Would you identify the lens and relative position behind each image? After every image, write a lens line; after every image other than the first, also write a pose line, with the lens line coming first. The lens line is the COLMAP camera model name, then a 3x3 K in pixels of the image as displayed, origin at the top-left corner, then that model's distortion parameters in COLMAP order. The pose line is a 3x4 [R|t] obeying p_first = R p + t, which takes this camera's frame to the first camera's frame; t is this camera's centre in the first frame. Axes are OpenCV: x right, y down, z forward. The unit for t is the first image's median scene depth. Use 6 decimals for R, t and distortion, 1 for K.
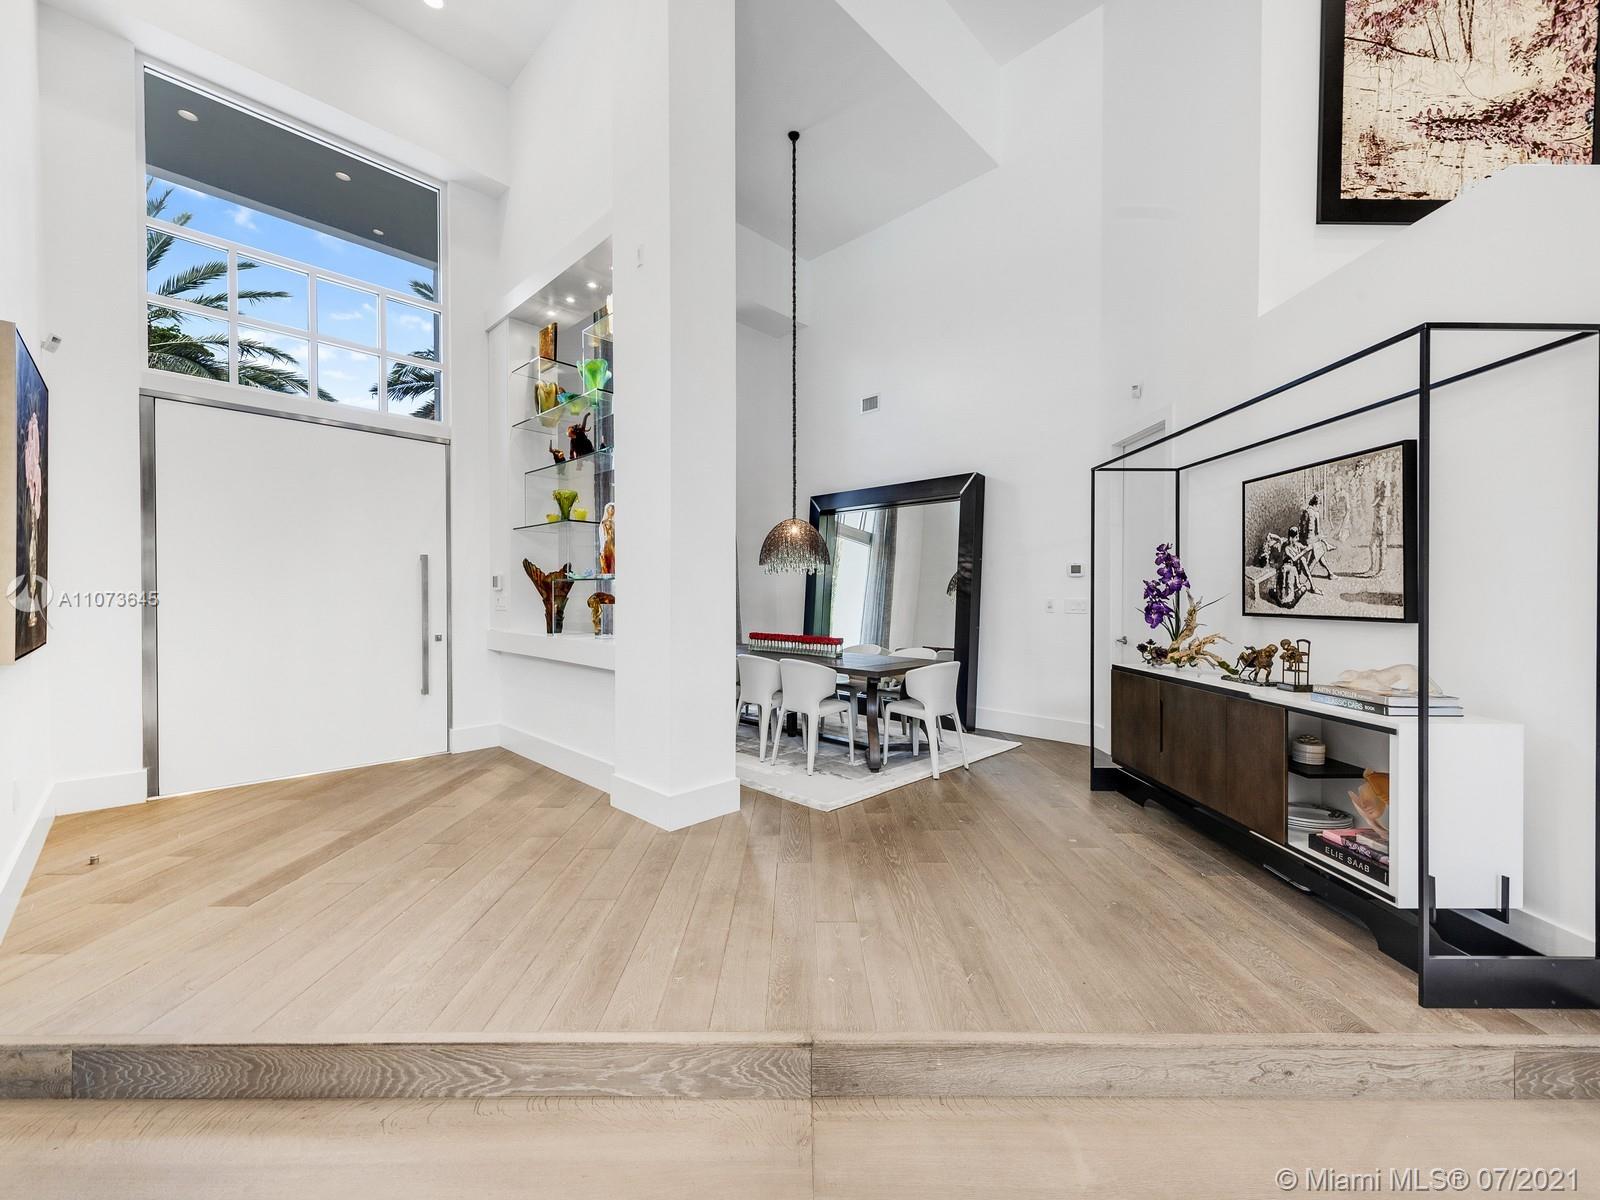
lens RADIAL K [[644.8, 0, 795.9], [0, 644.8, 608.0], [0, 0, 1]] dist [0.009489, -0.002397]
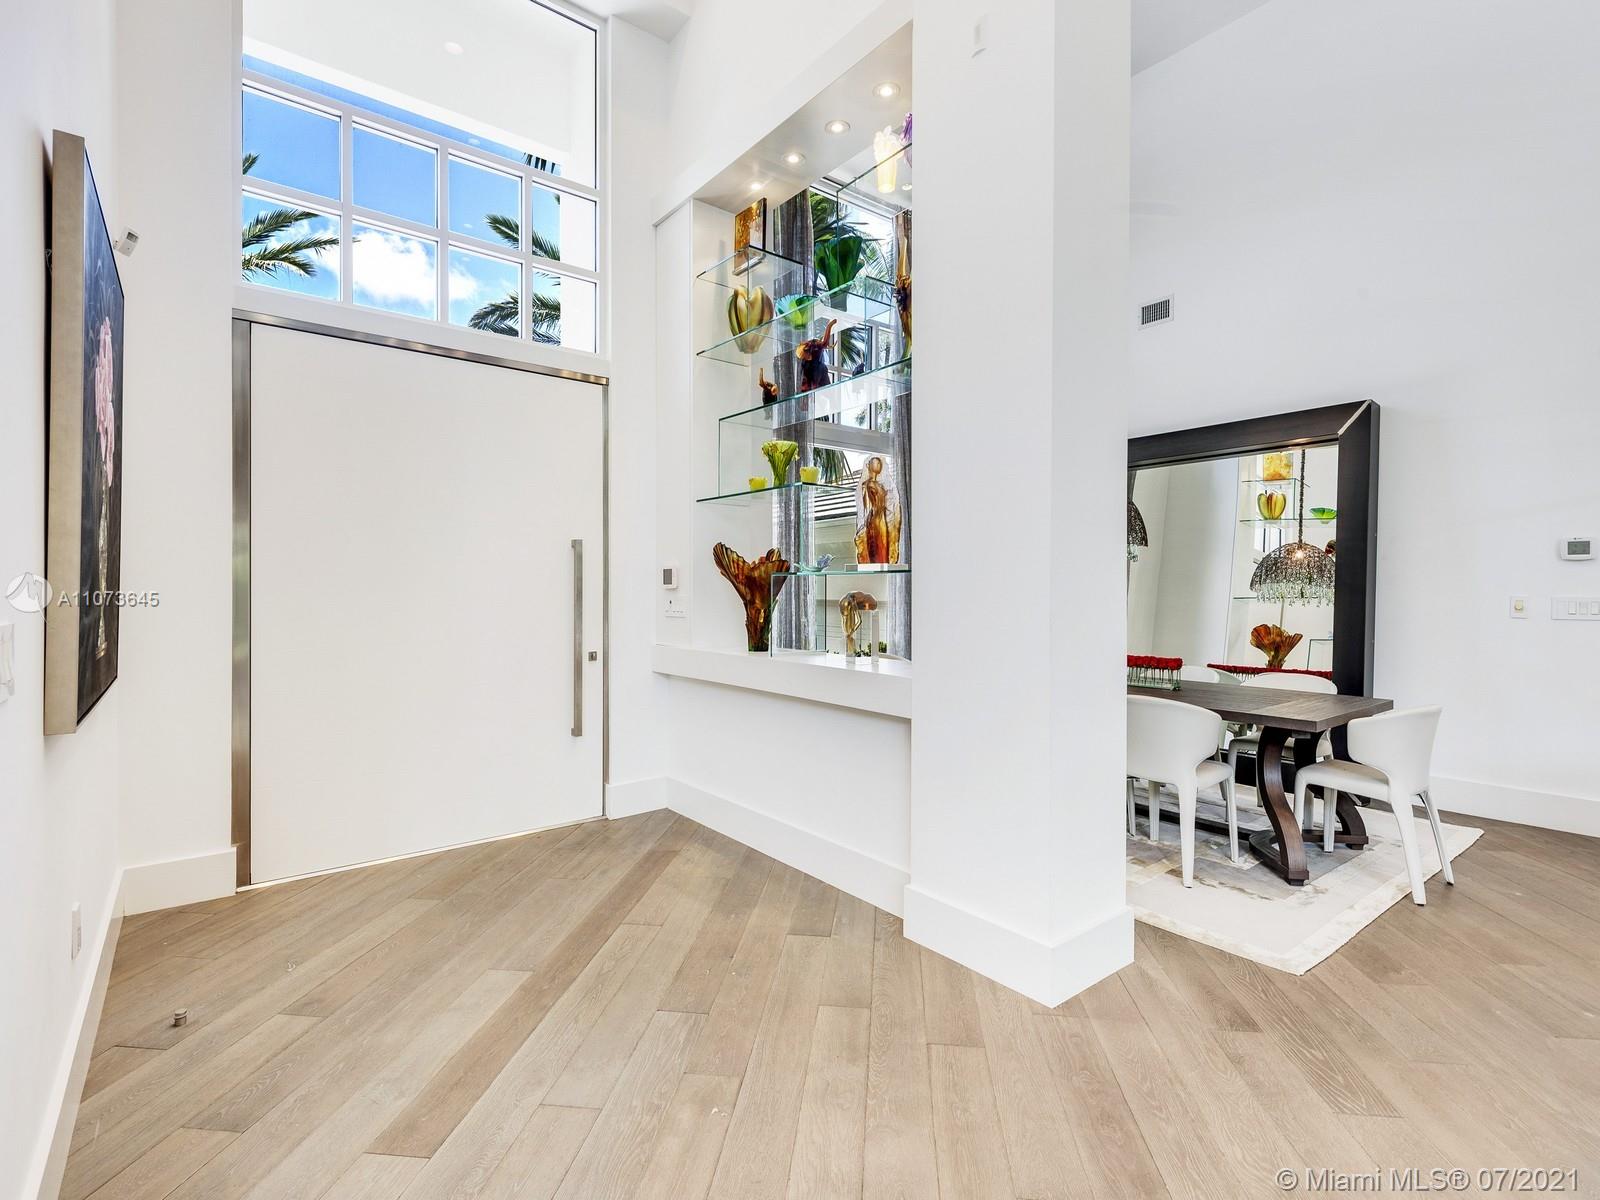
lens RADIAL K [[788.8, 0, 806.1], [0, 788.8, 592.5], [0, 0, 1]] dist [0.015157, -0.005081]
pose [[0.991052, -0.005460, -0.133364, -0.235469], [0.003458, 0.999878, -0.015240, -0.011582], [0.133431, 0.014642, 0.990950, 0.194961]]
